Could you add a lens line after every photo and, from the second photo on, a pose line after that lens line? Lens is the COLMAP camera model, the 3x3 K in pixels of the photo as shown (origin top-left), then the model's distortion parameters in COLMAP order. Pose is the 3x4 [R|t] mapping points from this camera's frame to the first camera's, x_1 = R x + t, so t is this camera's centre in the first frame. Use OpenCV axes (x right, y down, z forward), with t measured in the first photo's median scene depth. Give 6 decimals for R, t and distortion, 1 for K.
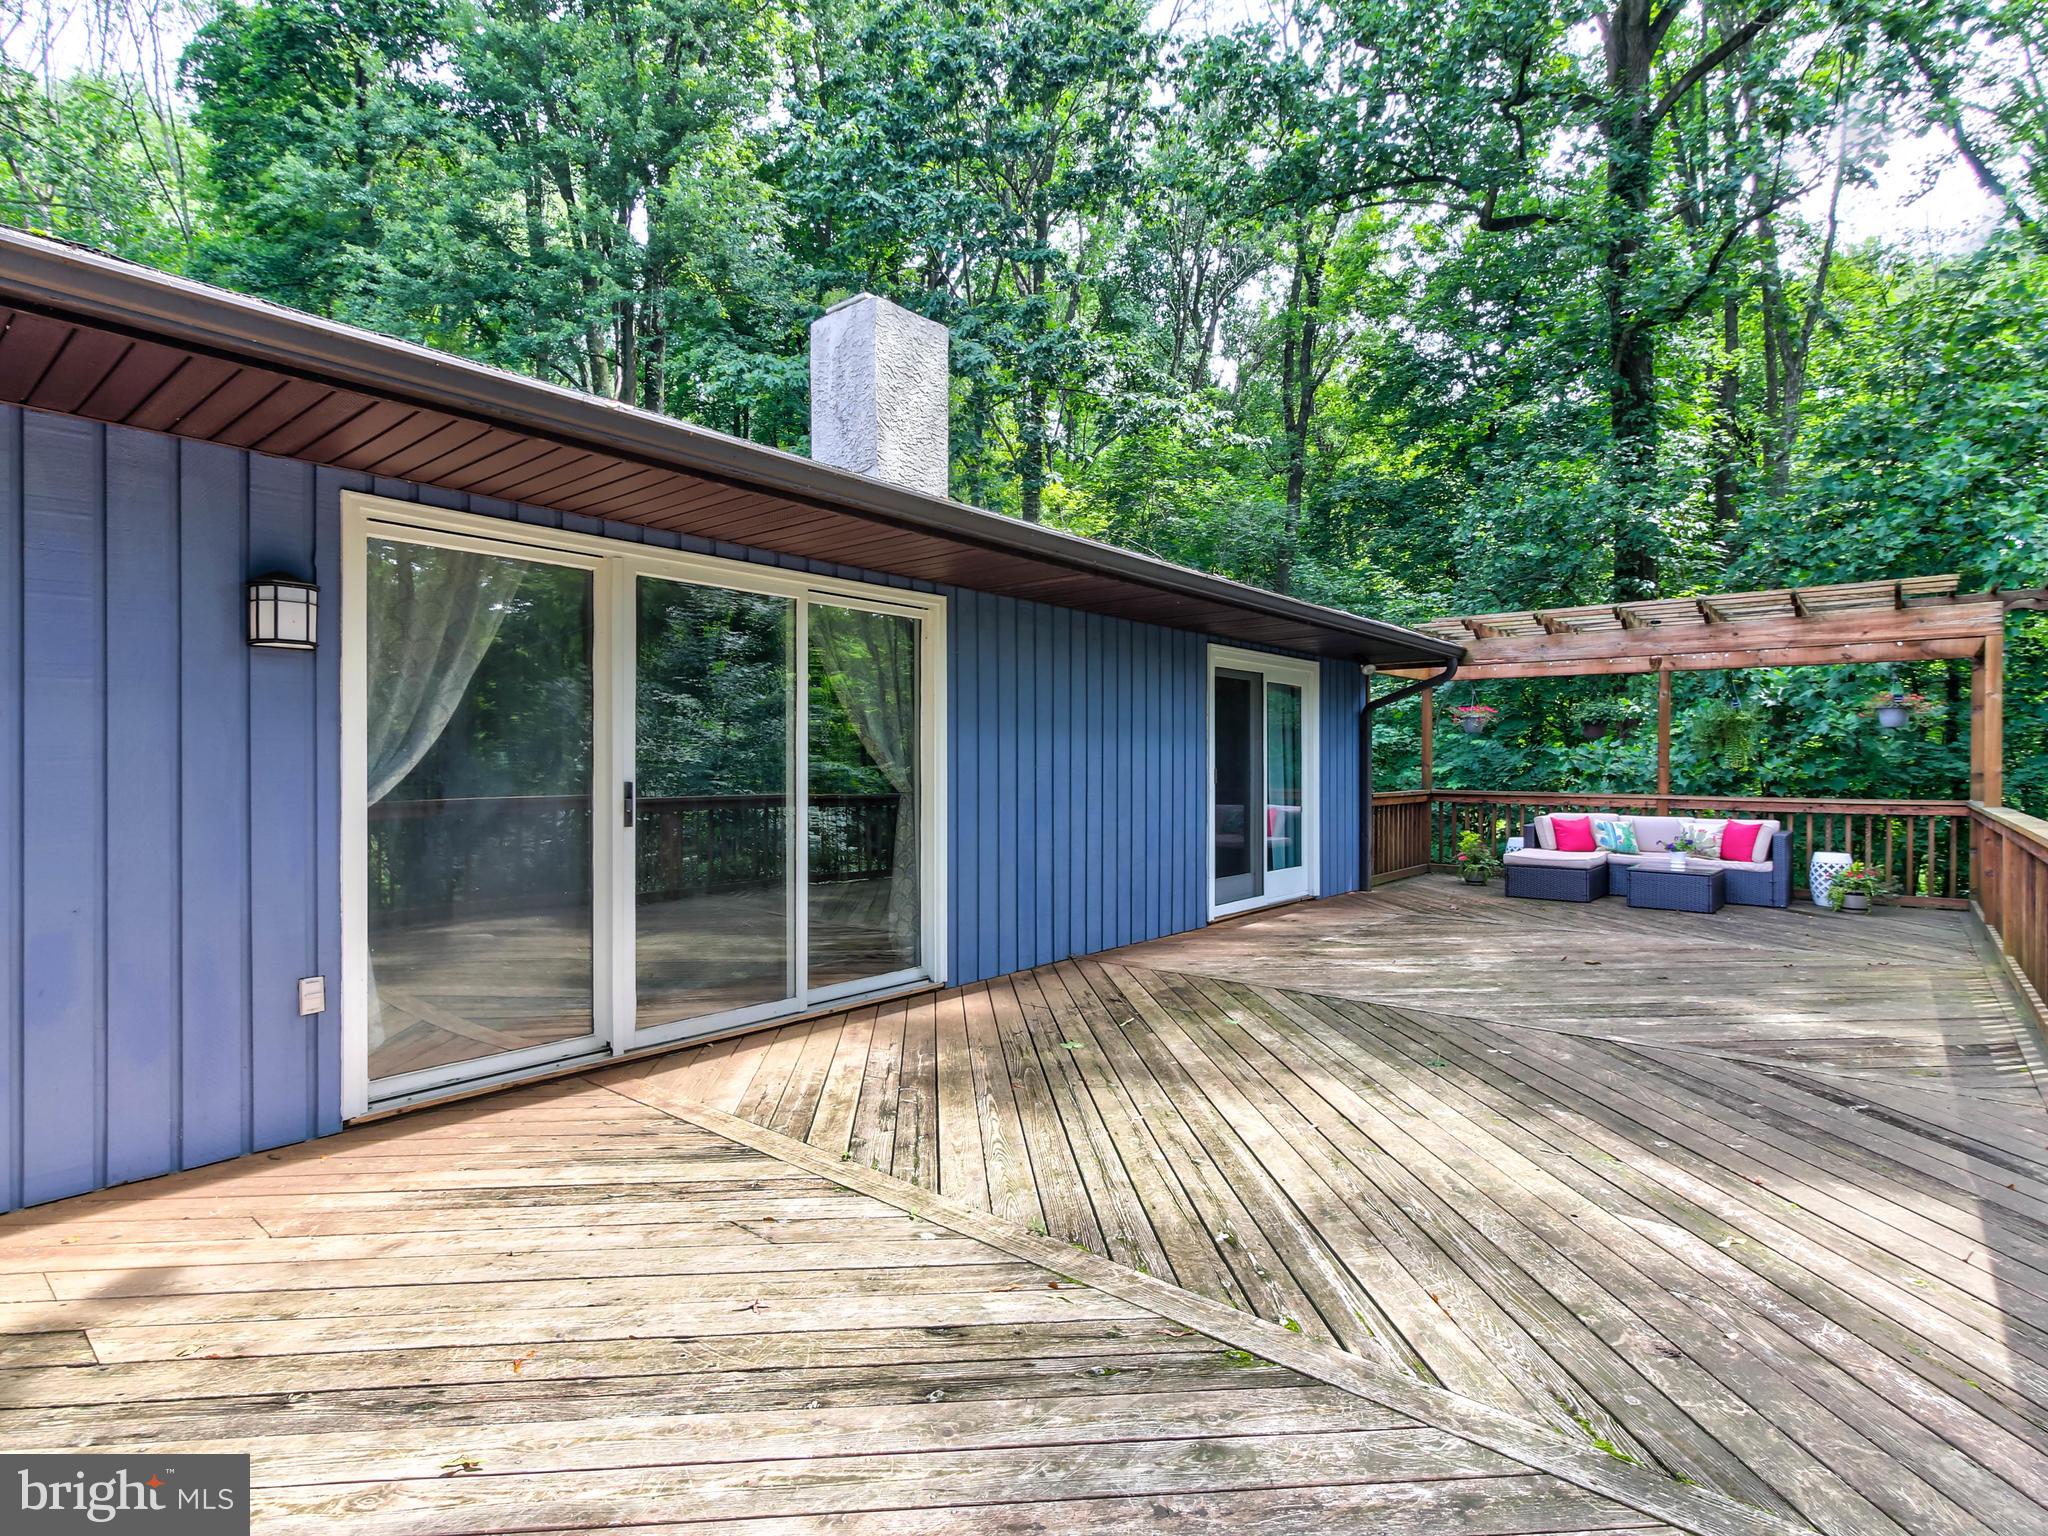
lens RADIAL K [[1049.1, 0, 1024.0], [0, 1049.1, 768.0], [0, 0, 1]] dist [-0.001237, 0.000629]
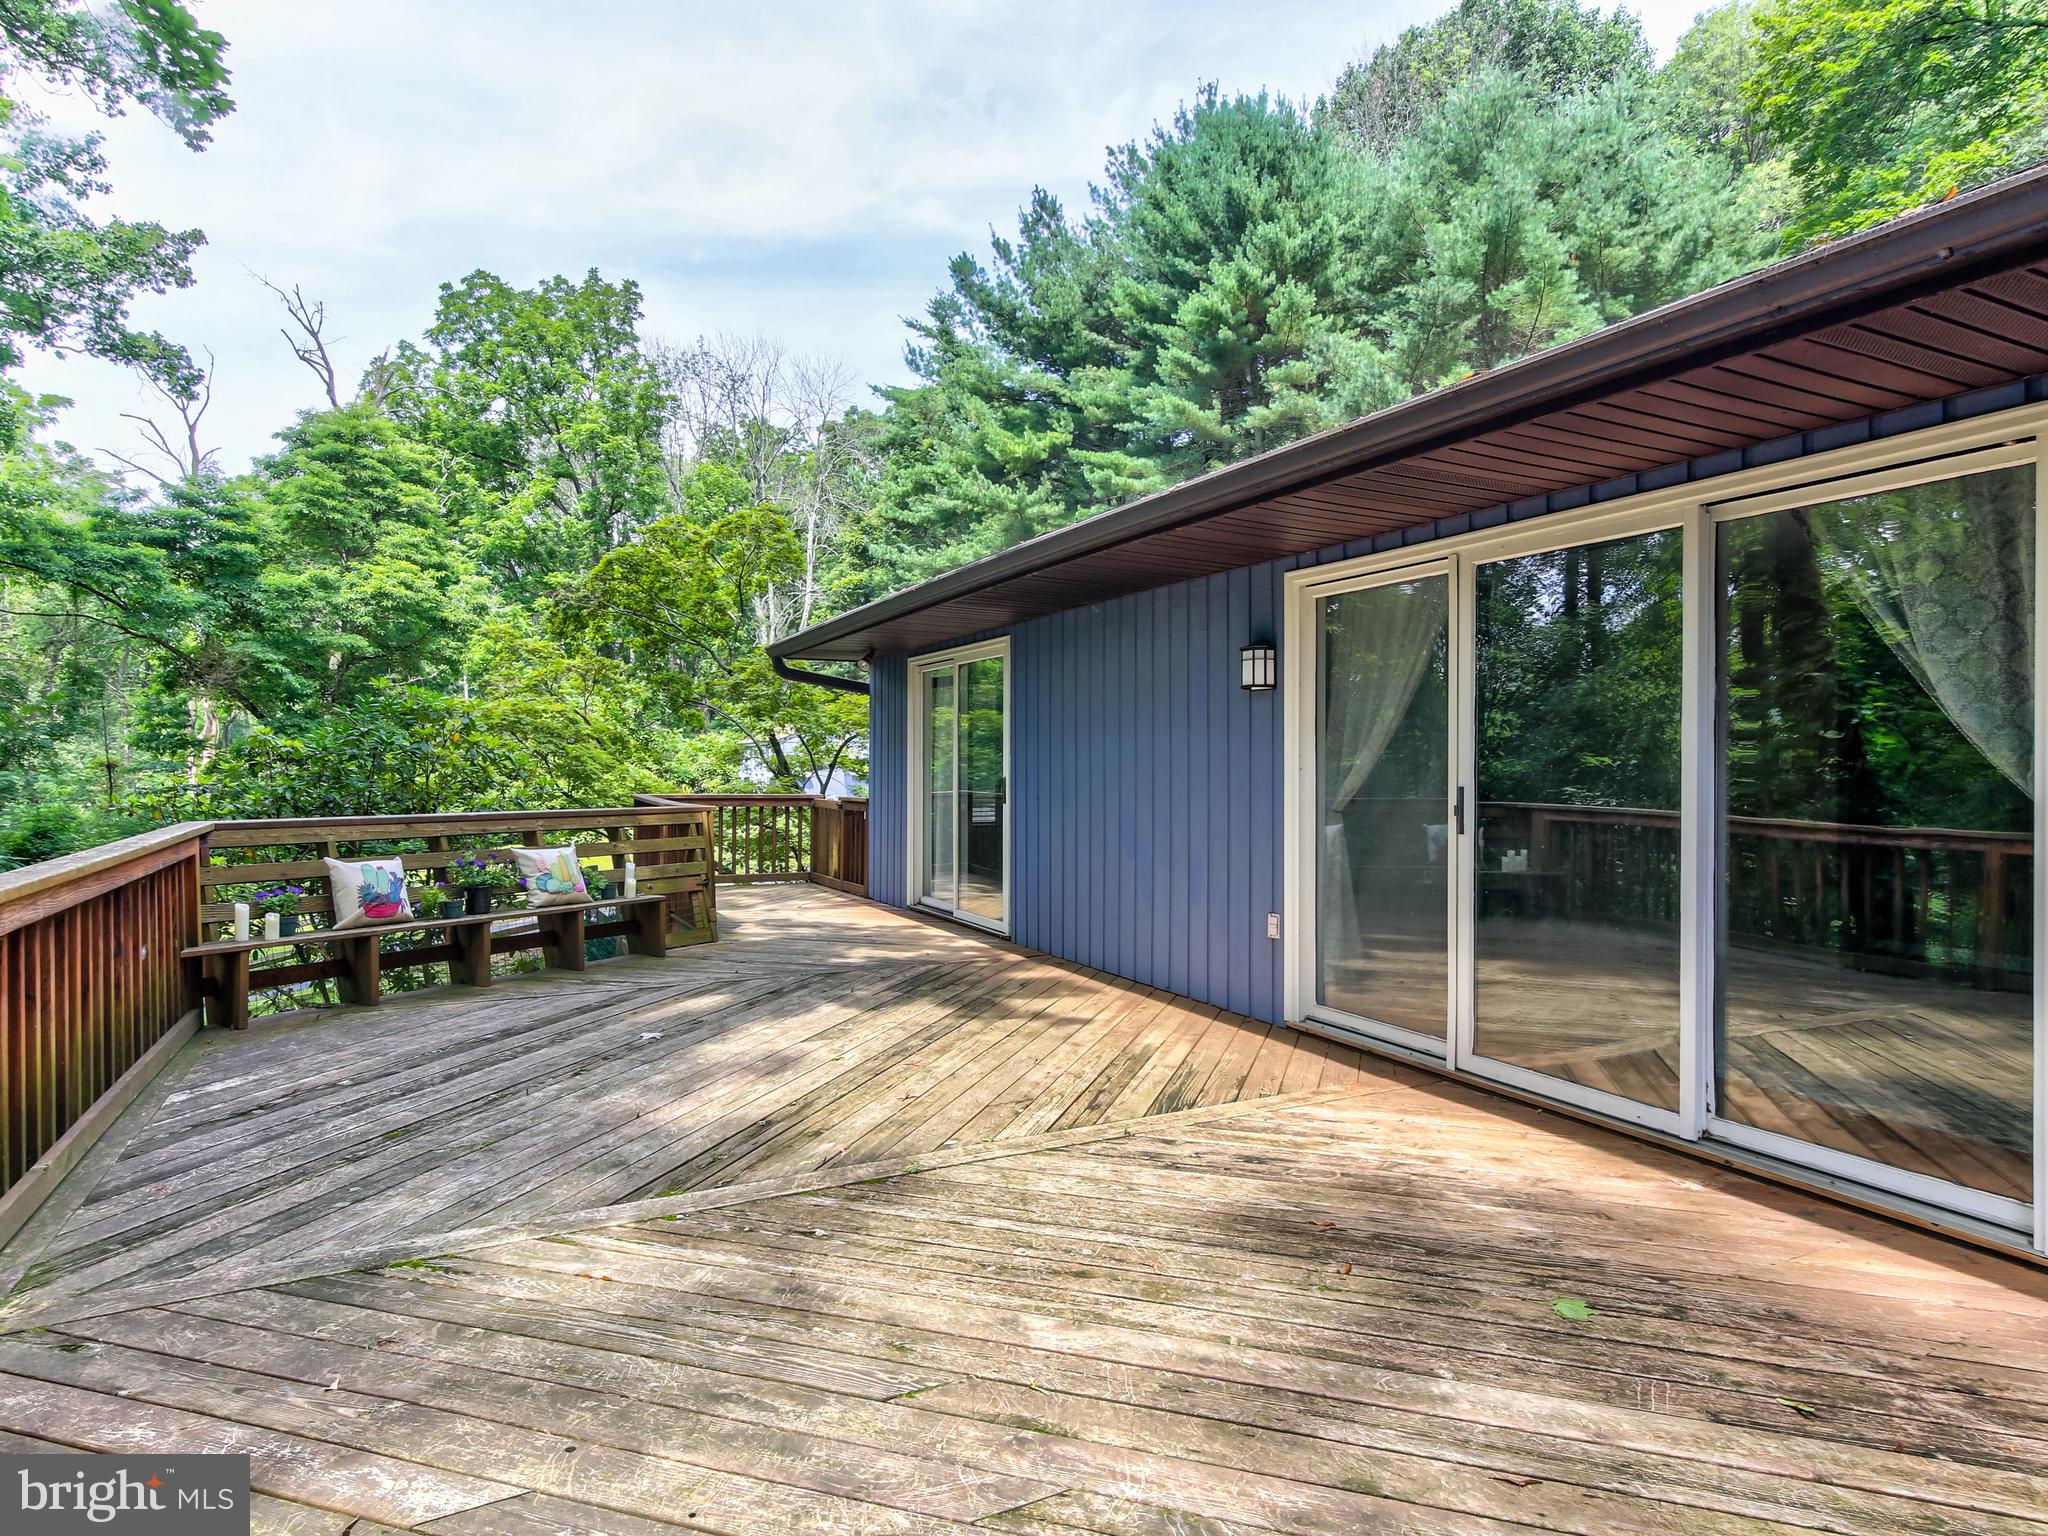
lens RADIAL K [[1129.0, 0, 1024.0], [0, 1129.0, 768.0], [0, 0, 1]] dist [-0.000536, -0.001869]
pose [[-0.390261, 0.001816, -0.920703, 0.950310], [-0.010821, 0.999920, 0.006560, -0.008565], [0.920641, 0.012523, -0.390210, 1.366480]]
